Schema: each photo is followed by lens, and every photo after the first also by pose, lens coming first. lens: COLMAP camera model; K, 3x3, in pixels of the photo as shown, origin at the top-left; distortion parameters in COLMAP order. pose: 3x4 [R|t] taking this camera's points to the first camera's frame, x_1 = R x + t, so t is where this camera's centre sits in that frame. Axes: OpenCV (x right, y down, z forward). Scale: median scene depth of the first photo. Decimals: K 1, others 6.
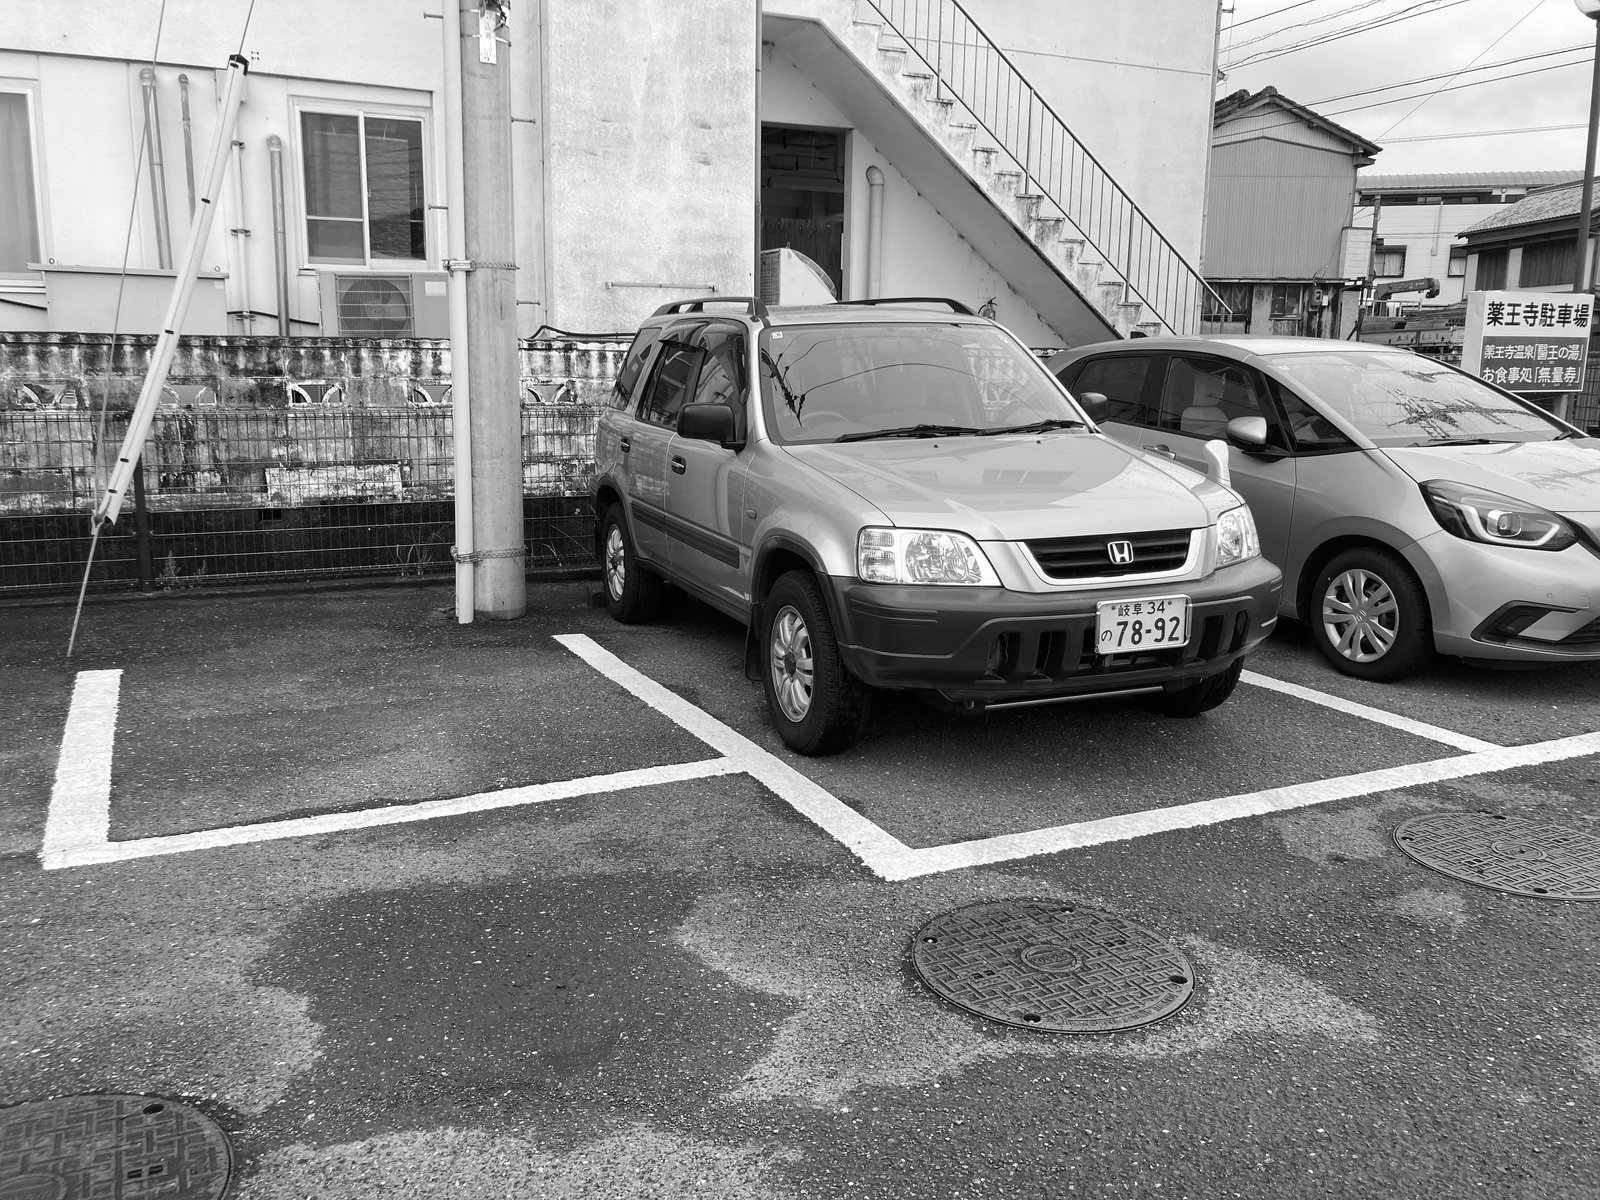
lens RADIAL K [[1330.0, 0, 791.7], [0, 1330.0, 594.4], [0, 0, 1]] dist [0.012733, 0.011108]
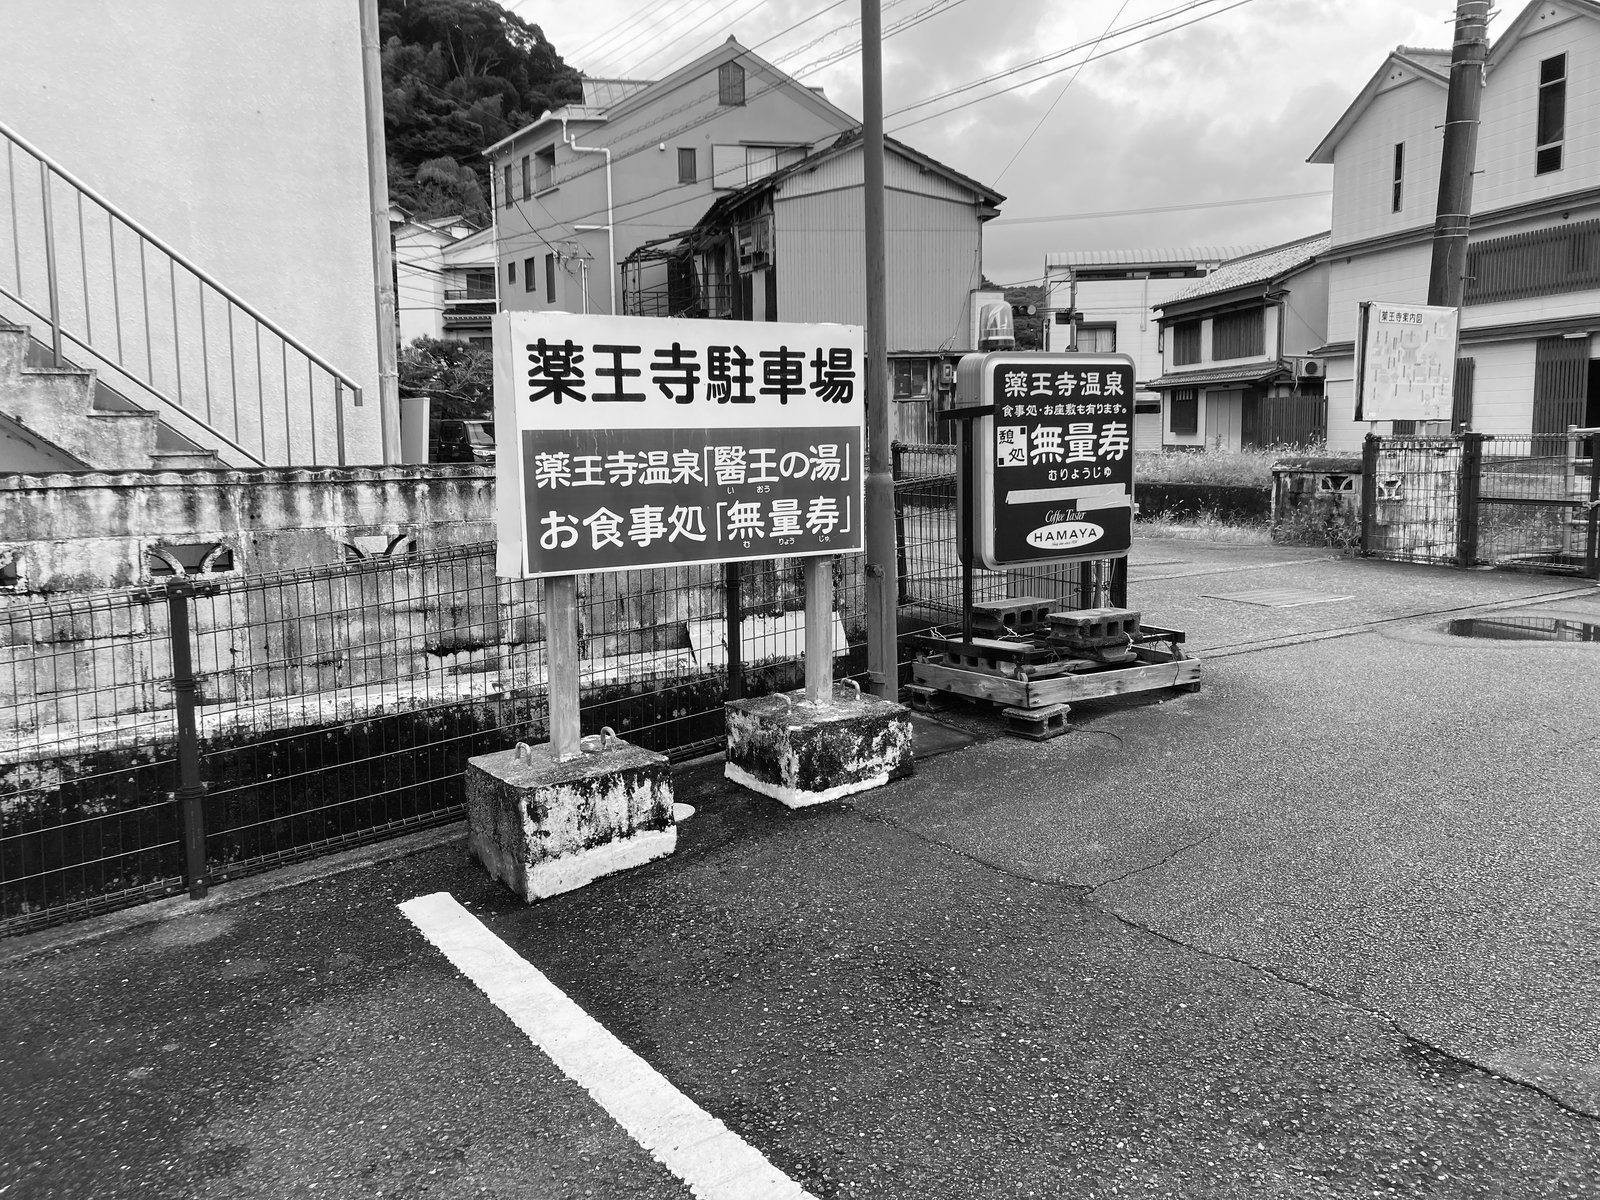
lens RADIAL K [[1338.6, 0, 767.8], [0, 1338.6, 594.1], [0, 0, 1]] dist [0.072793, -0.122825]
pose [[0.990351, -0.042161, 0.132015, 0.511200], [0.050923, 0.996668, -0.063714, -0.114391], [-0.128889, 0.069821, 0.989198, 0.592565]]
